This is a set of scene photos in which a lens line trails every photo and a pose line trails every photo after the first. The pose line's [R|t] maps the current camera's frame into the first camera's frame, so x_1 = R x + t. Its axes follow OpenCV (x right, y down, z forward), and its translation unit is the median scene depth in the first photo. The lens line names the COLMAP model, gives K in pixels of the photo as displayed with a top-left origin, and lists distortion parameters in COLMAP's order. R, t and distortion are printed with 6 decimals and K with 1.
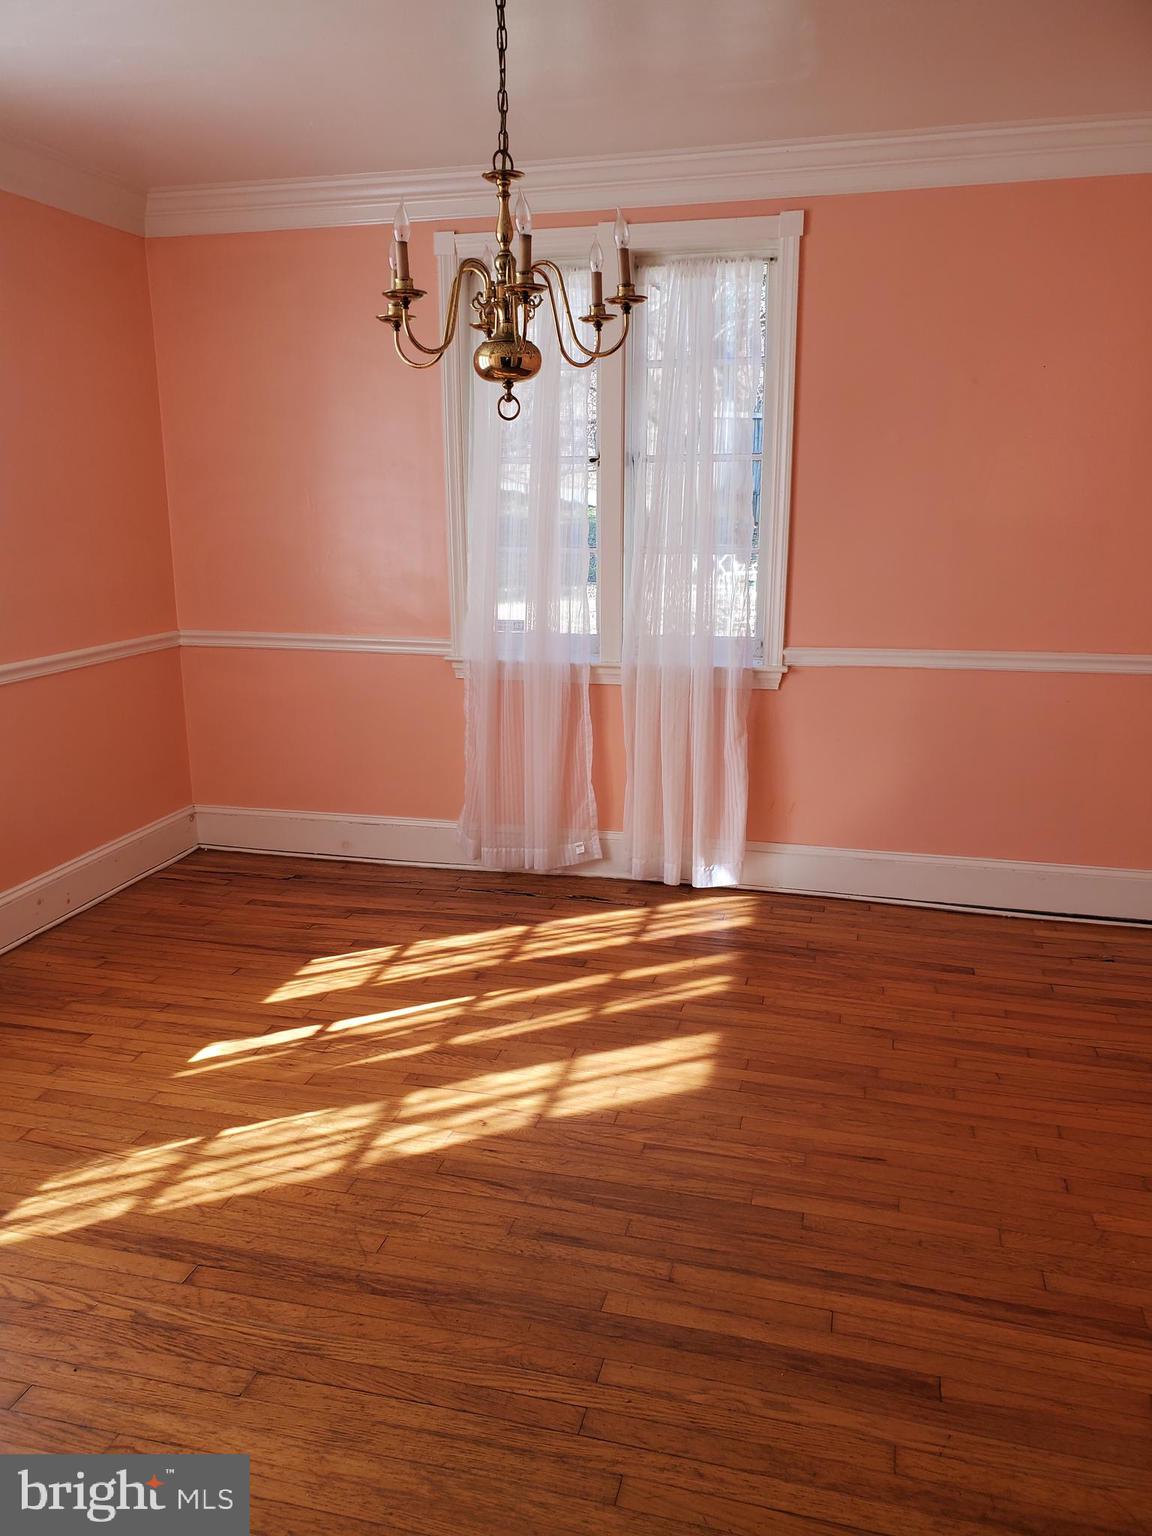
lens RADIAL K [[1176.5, 0, 577.5], [0, 1176.5, 772.3], [0, 0, 1]] dist [0.013595, 0.013009]
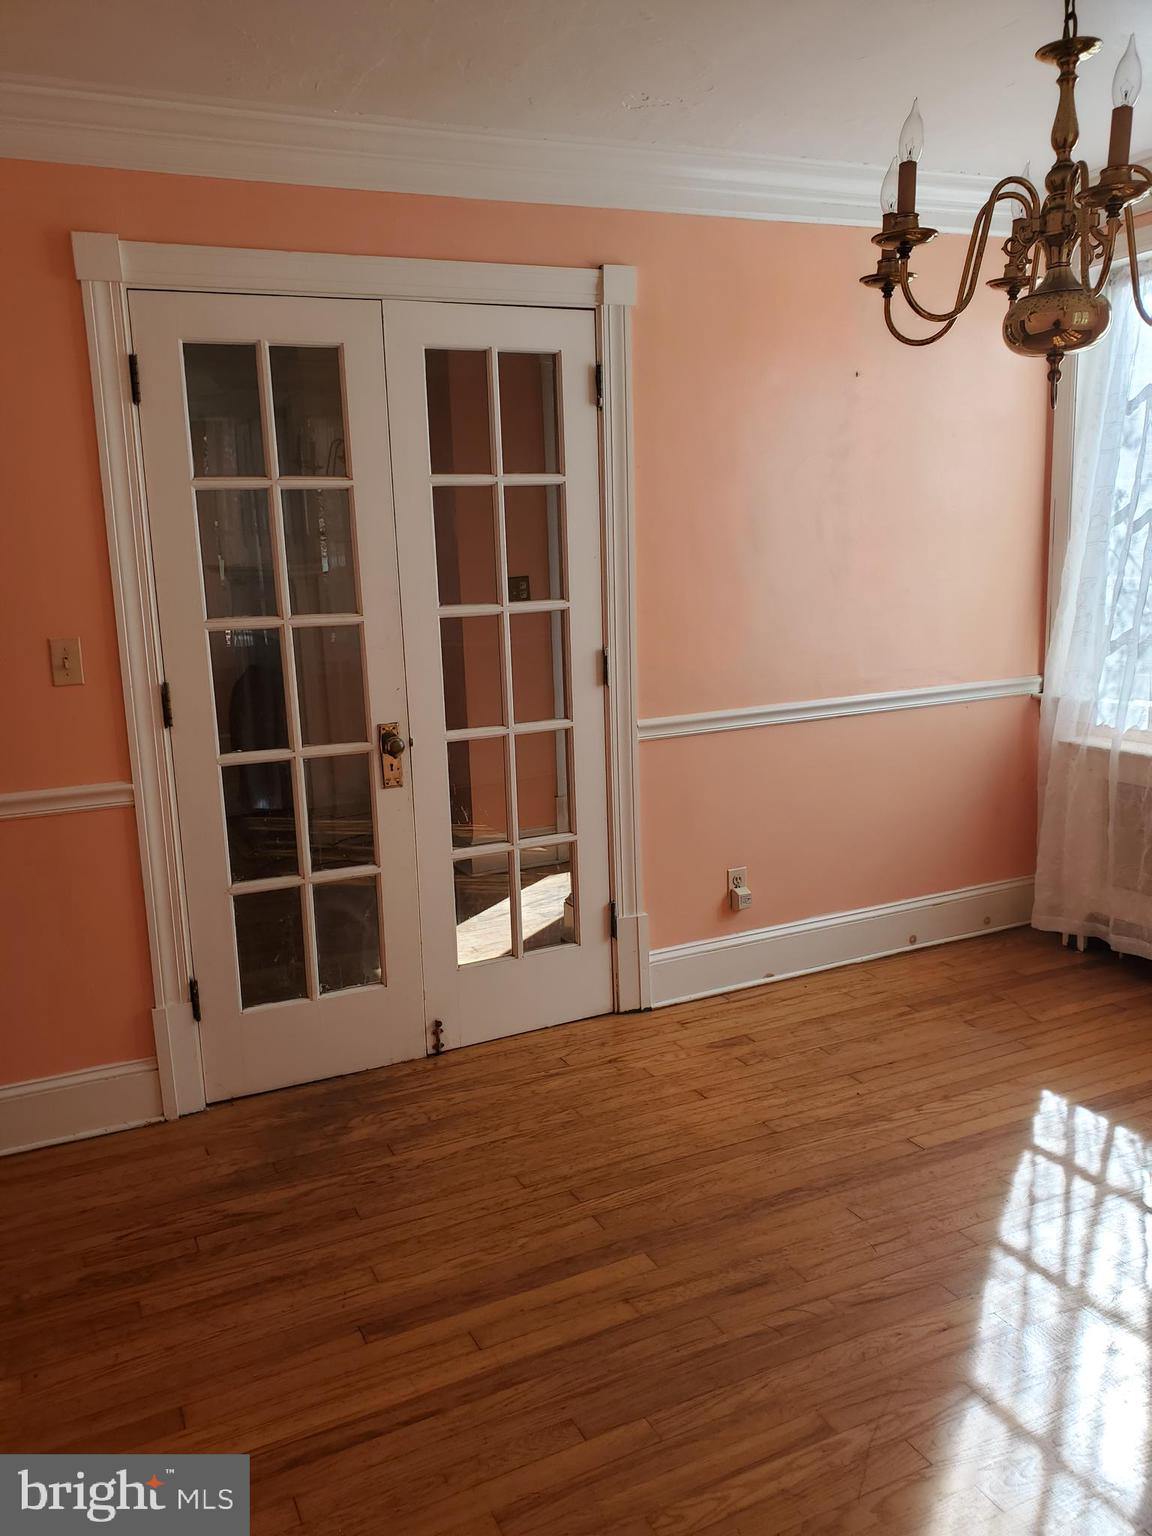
lens RADIAL K [[1176.5, 0, 573.8], [0, 1176.5, 764.8], [0, 0, 1]] dist [0.013595, 0.013009]
pose [[-0.757723, 0.157861, -0.633195, 0.697074], [-0.106227, 0.927522, 0.358357, -0.369882], [0.643873, 0.338797, -0.686035, 1.531677]]
